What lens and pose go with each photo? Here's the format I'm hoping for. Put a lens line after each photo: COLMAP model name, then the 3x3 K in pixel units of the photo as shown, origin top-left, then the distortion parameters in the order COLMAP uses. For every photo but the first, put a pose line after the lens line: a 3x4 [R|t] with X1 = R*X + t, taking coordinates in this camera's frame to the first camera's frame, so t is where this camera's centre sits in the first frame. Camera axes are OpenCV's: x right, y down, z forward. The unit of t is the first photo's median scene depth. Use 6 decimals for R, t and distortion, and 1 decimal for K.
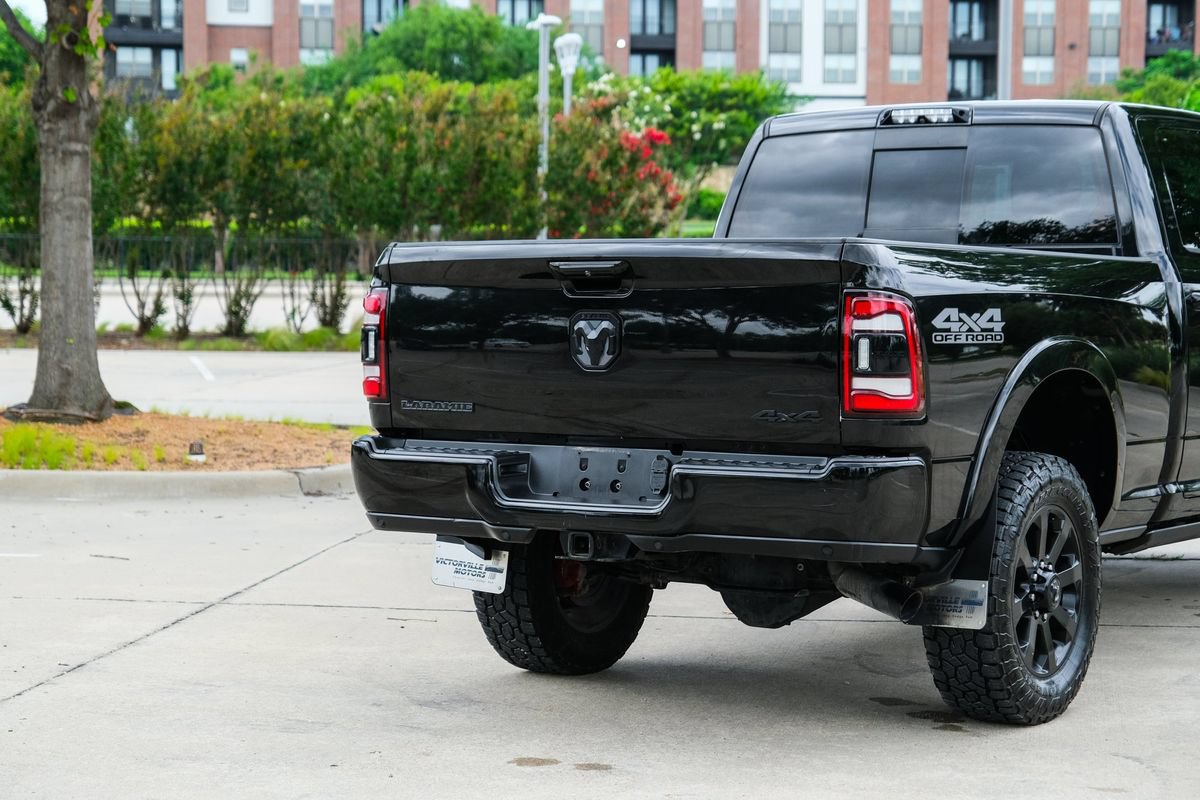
lens RADIAL K [[4500.8, 0, 421.7], [0, 4500.8, 494.2], [0, 0, 1]] dist [0.475561, -0.852494]
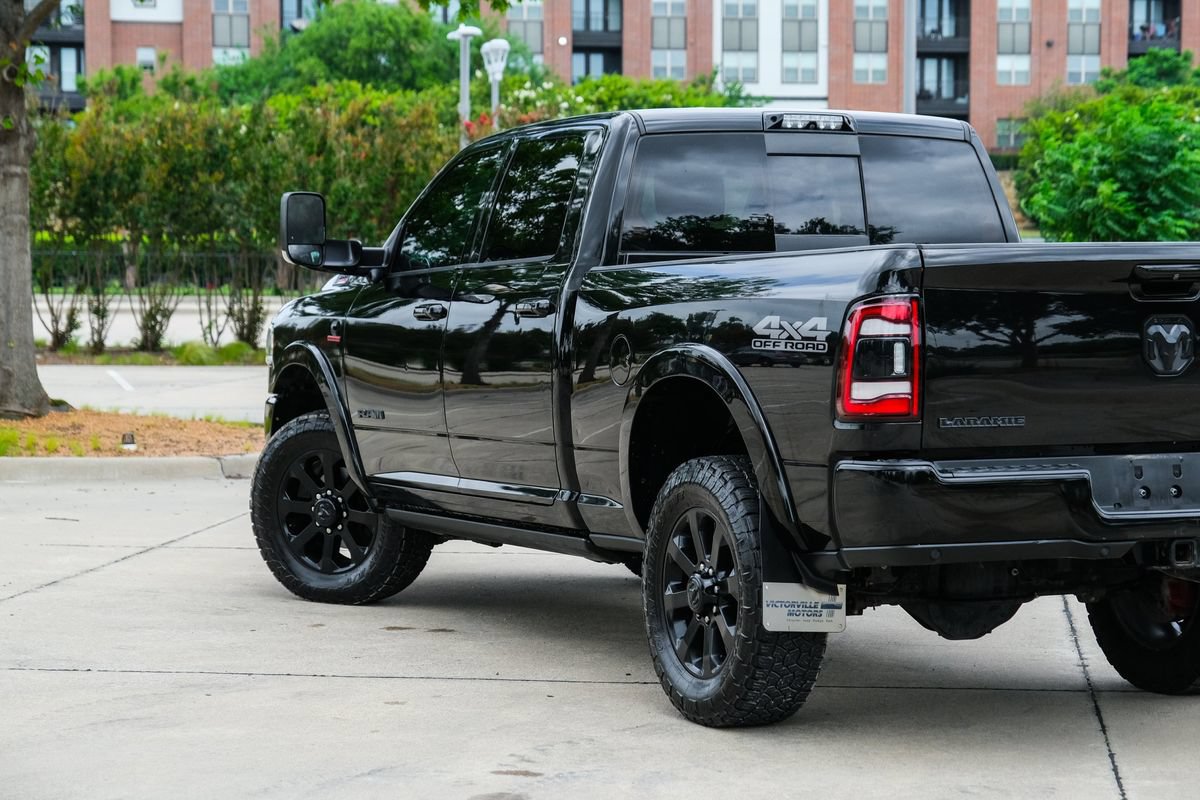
lens RADIAL K [[3381.7, 0, 556.6], [0, 3381.7, 425.1], [0, 0, 1]] dist [0.150969, 1.760981]
pose [[0.997478, -0.008220, 0.070504, -0.005296], [0.008562, 0.999953, -0.004543, -0.014663], [-0.070464, 0.005135, 0.997501, 0.252600]]
